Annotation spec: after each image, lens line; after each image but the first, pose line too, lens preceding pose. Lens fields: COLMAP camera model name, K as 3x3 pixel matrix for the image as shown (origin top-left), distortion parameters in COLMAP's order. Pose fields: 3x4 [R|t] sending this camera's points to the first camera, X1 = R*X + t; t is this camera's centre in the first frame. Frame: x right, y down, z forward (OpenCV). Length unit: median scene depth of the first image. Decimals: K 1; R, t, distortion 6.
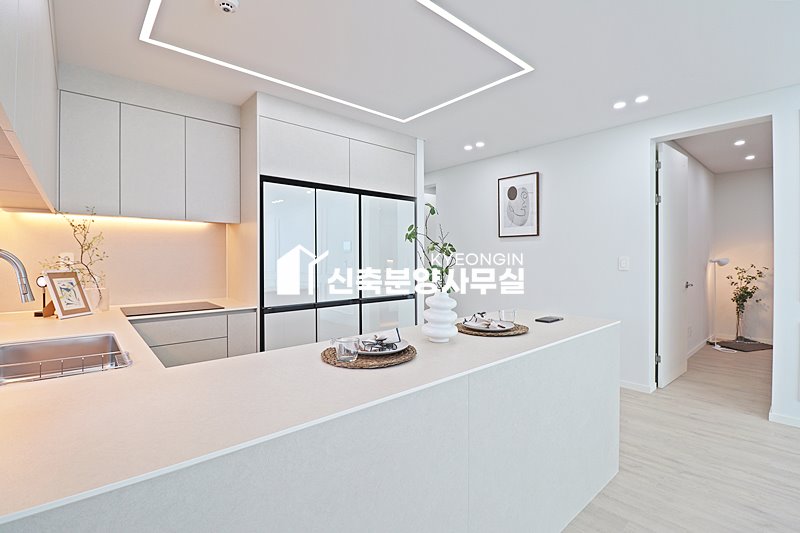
lens RADIAL K [[369.1, 0, 405.5], [0, 369.1, 262.8], [0, 0, 1]] dist [-0.010499, -0.007800]
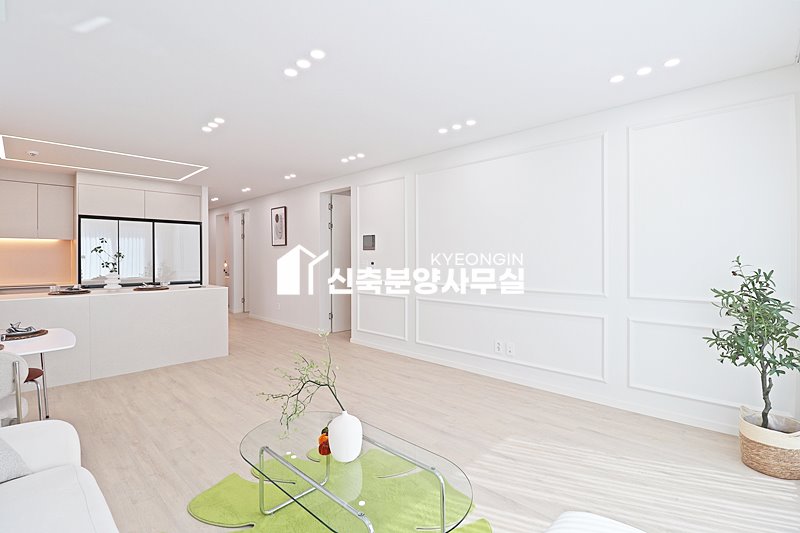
lens RADIAL K [[369.1, 0, 402.9], [0, 369.1, 264.0], [0, 0, 1]] dist [-0.010499, -0.007800]
pose [[0.996319, 0.002025, 0.085696, 0.917326], [-0.002273, 0.999993, 0.002800, 0.004123], [-0.085690, -0.002984, 0.996317, -0.836402]]
